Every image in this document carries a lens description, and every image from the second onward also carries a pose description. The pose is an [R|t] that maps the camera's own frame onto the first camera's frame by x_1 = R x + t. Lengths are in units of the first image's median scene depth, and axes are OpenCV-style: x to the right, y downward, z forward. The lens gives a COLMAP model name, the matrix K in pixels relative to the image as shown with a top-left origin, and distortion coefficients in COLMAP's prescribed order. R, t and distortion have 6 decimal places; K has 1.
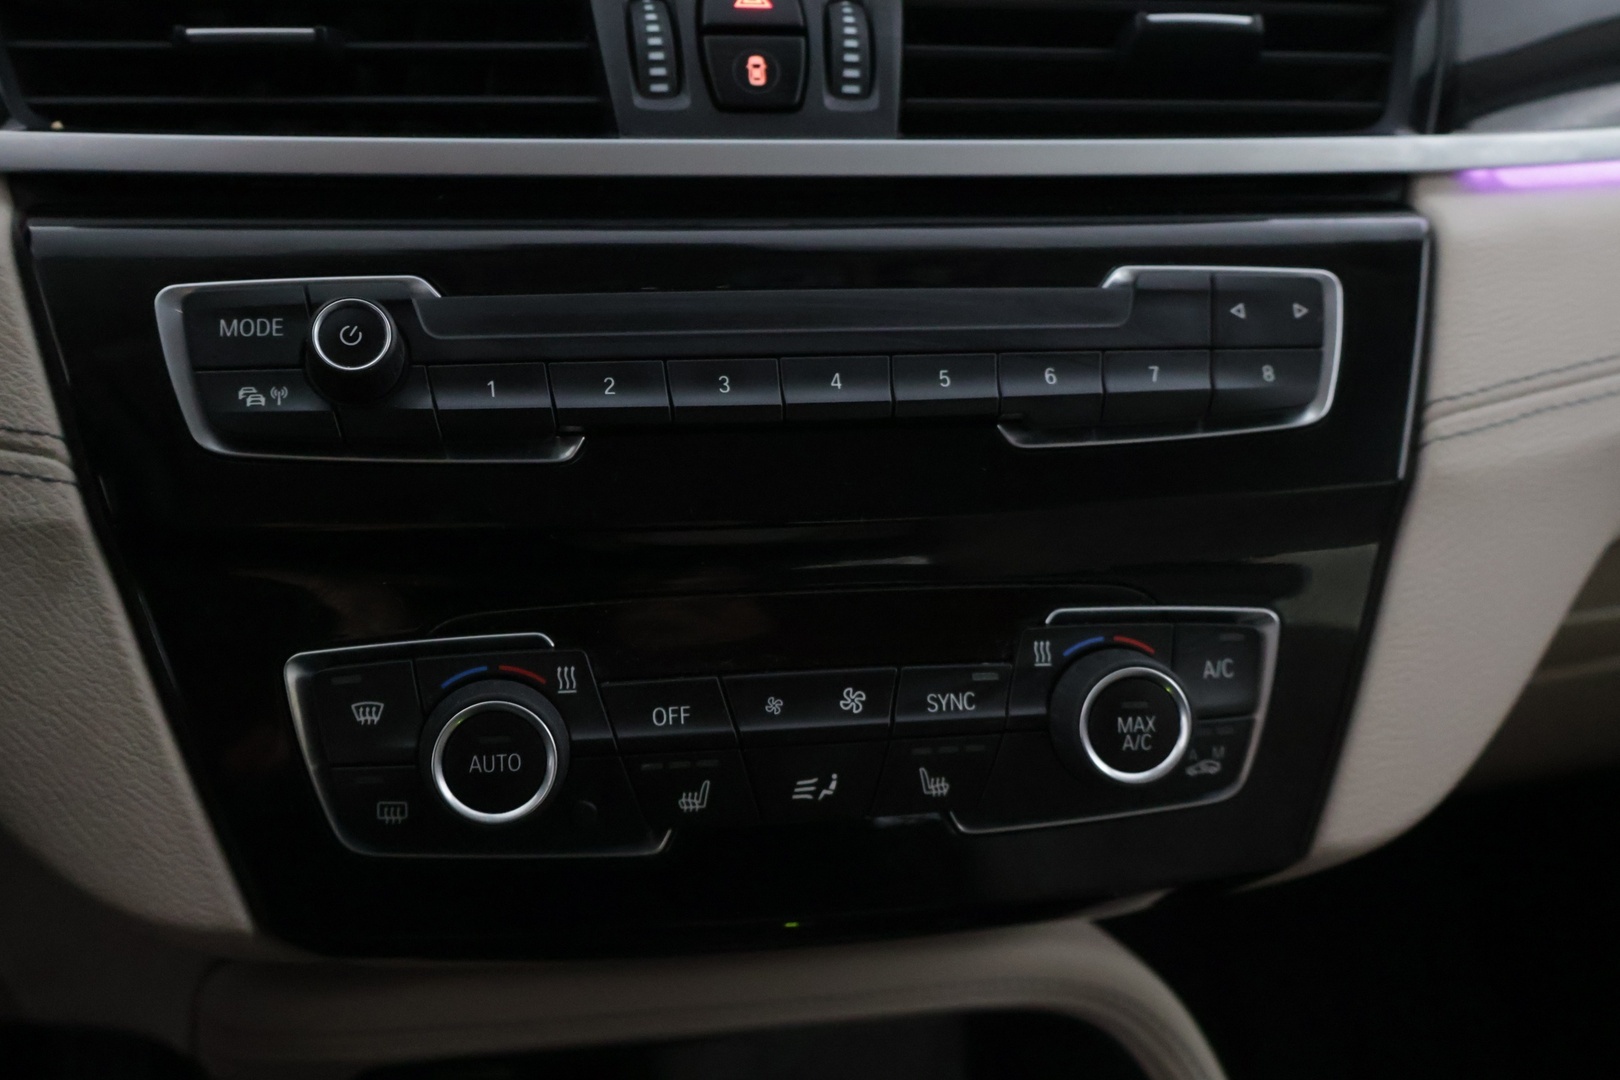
lens RADIAL K [[1859.7, 0, 810.0], [0, 1859.7, 540.0], [0, 0, 1]] dist [0.005021, -0.010222]
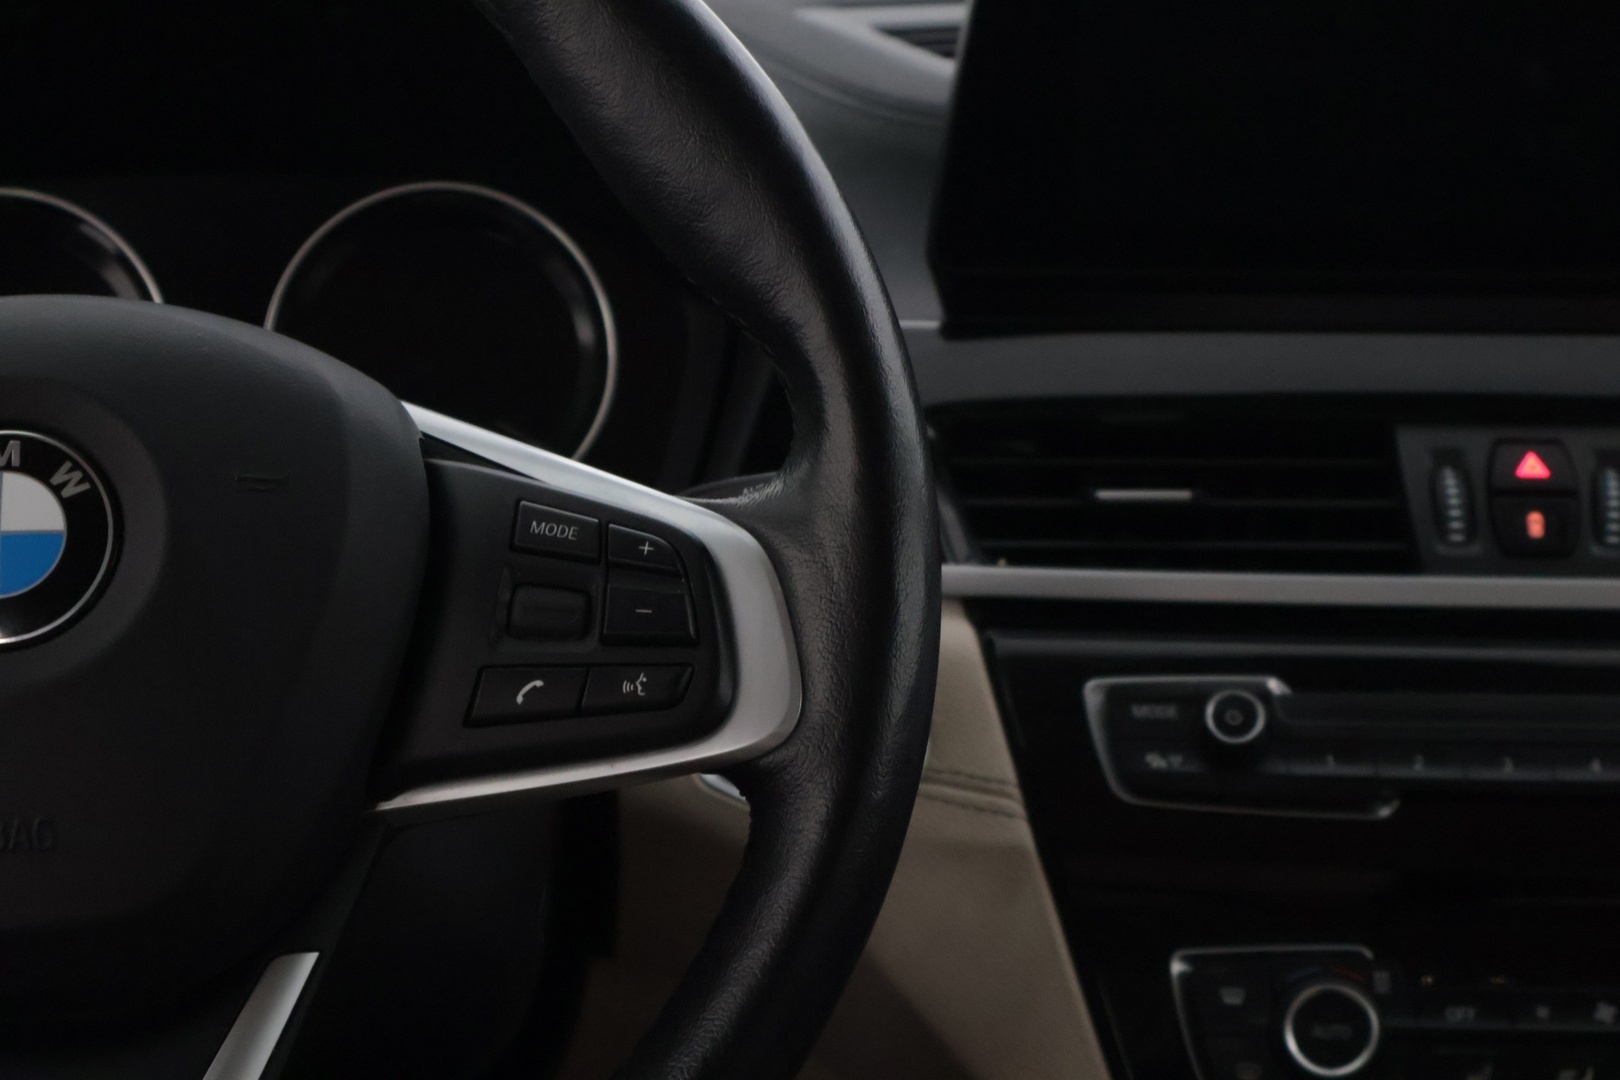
lens RADIAL K [[3259.0, 0, 810.0], [0, 3259.0, 540.0], [0, 0, 1]] dist [0.012518, -0.074126]
pose [[0.971207, 0.011426, -0.237964, 0.021719], [-0.059513, 0.978818, -0.195891, 0.240385], [0.230685, 0.204412, 0.951315, -1.326808]]
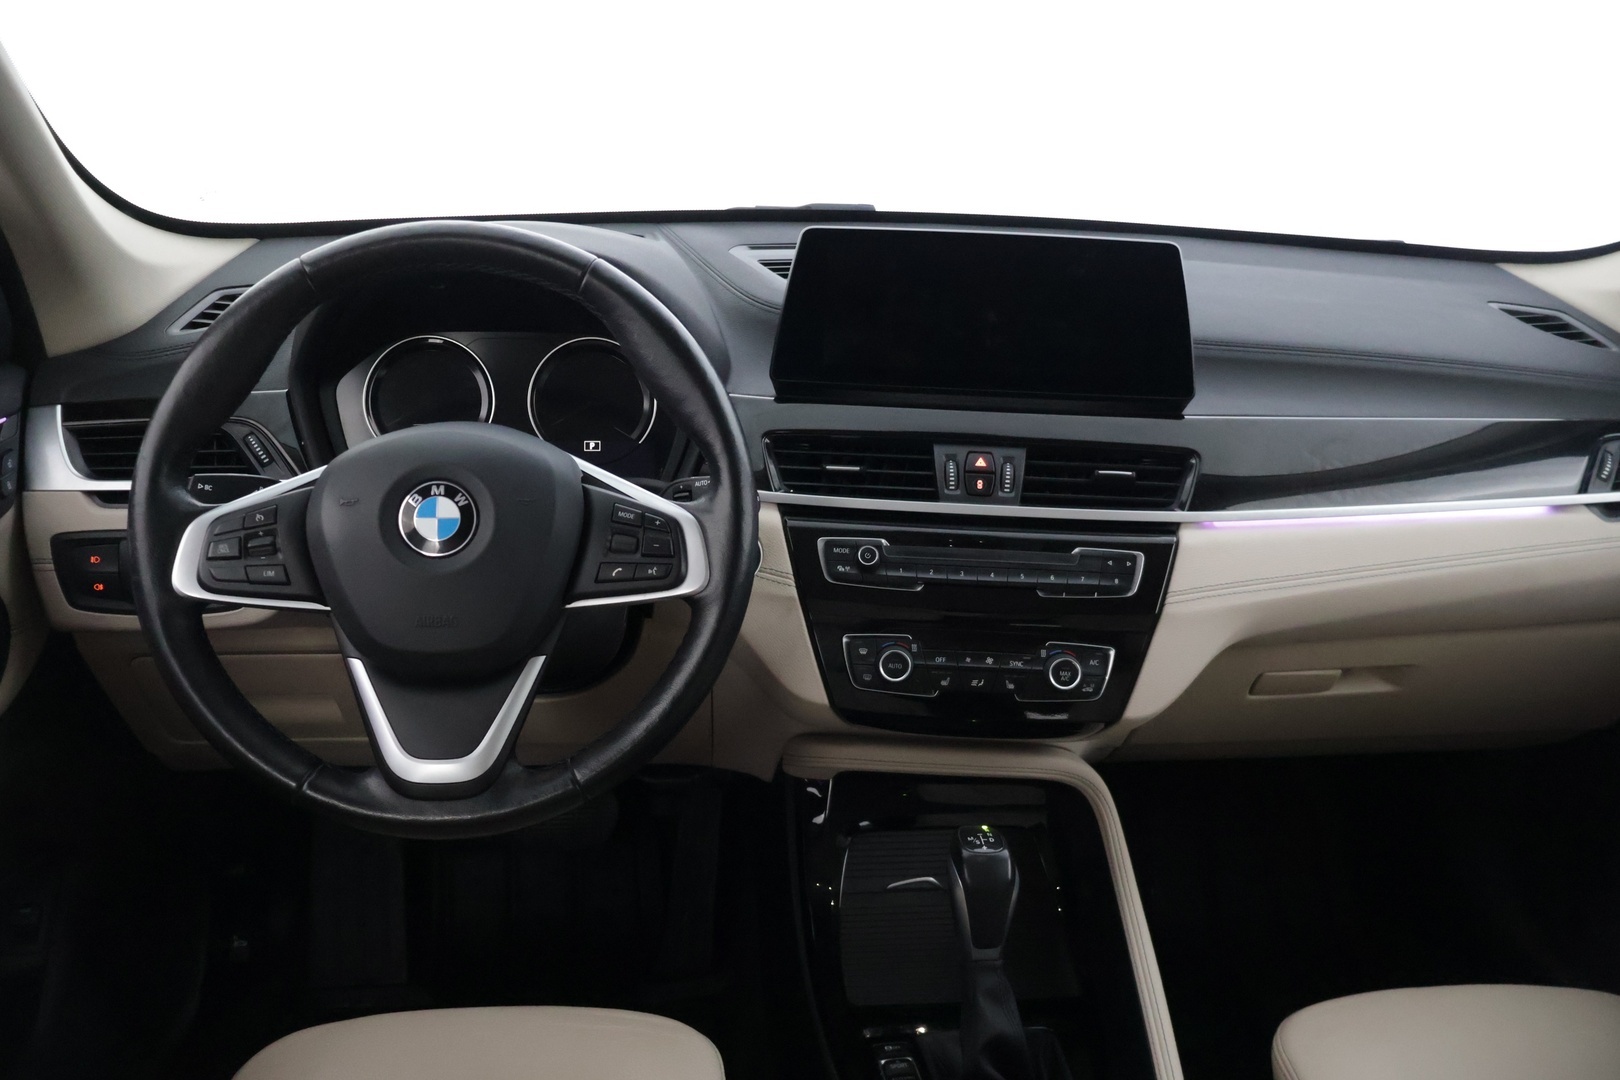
lens RADIAL K [[1371.4, 0, 804.8], [0, 1371.4, 526.5], [0, 0, 1]] dist [0.000568, -0.001745]
pose [[0.977012, 0.072196, -0.200589, 0.193129], [-0.084362, 0.995037, -0.052769, -0.005271], [0.195784, 0.068478, 0.978253, -1.785726]]
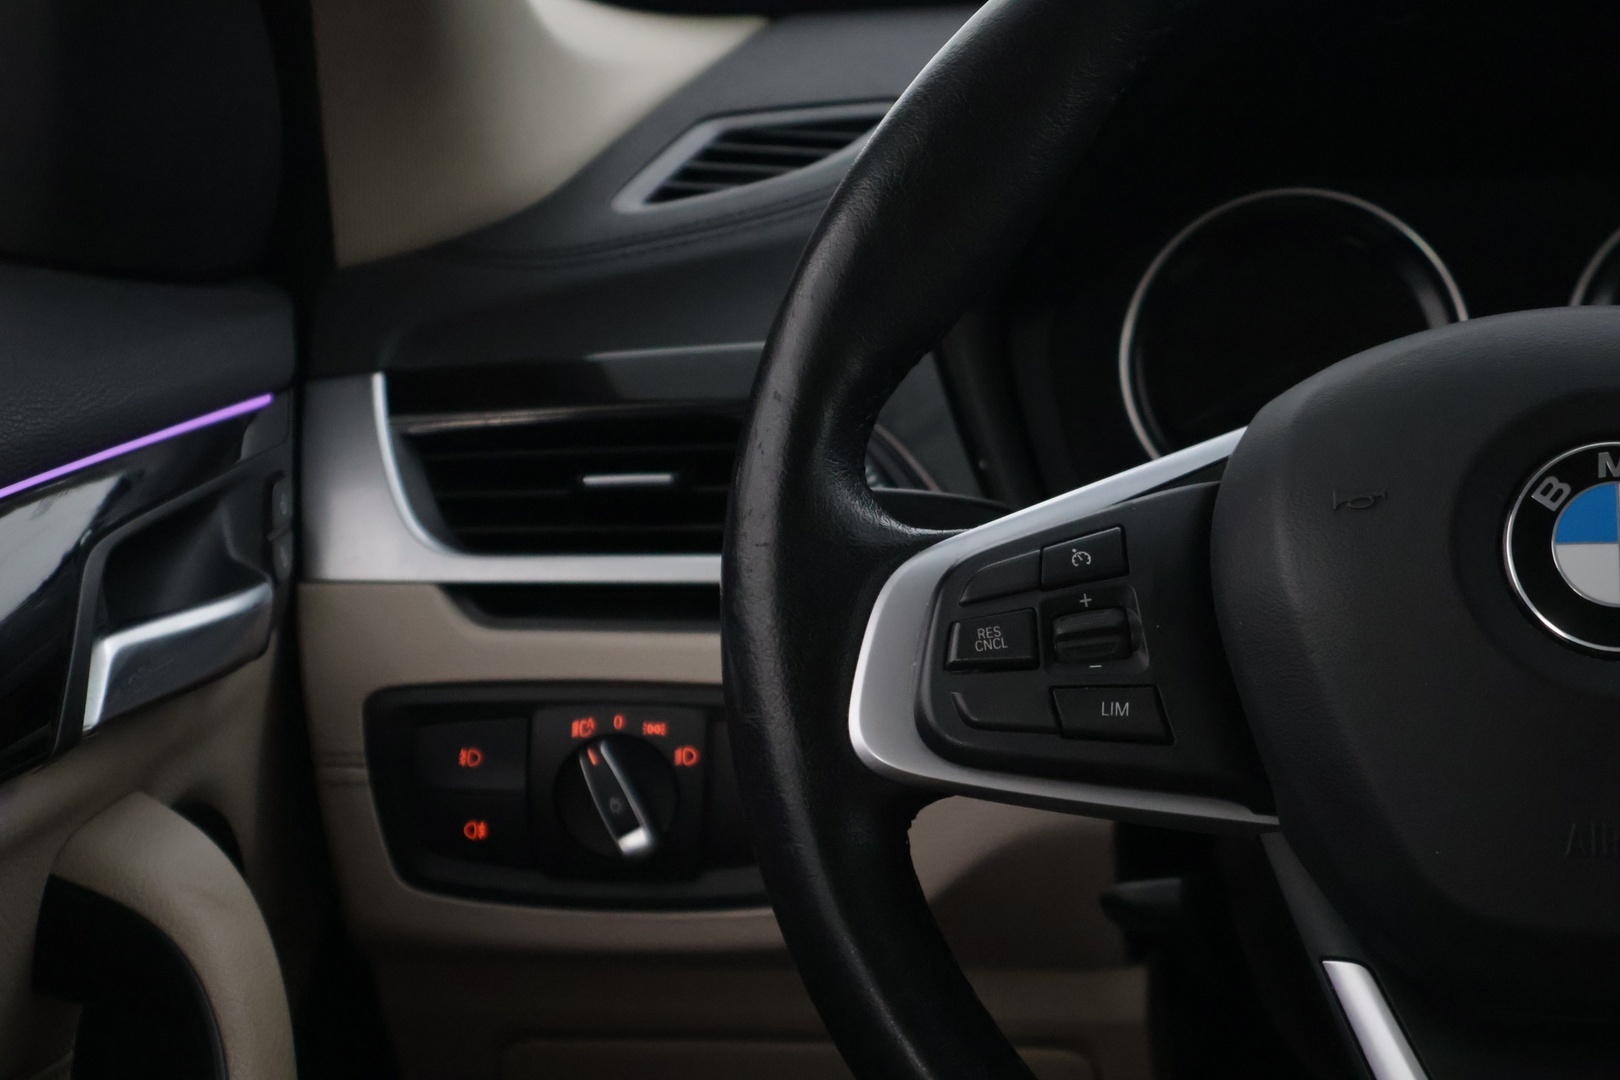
lens RADIAL K [[3259.0, 0, 810.0], [0, 3259.0, 540.0], [0, 0, 1]] dist [0.012518, -0.074126]
pose [[0.911844, 0.036064, -0.408949, -0.501511], [-0.115287, 0.978544, -0.170763, 0.273729], [0.394016, 0.202856, 0.896438, -1.537536]]
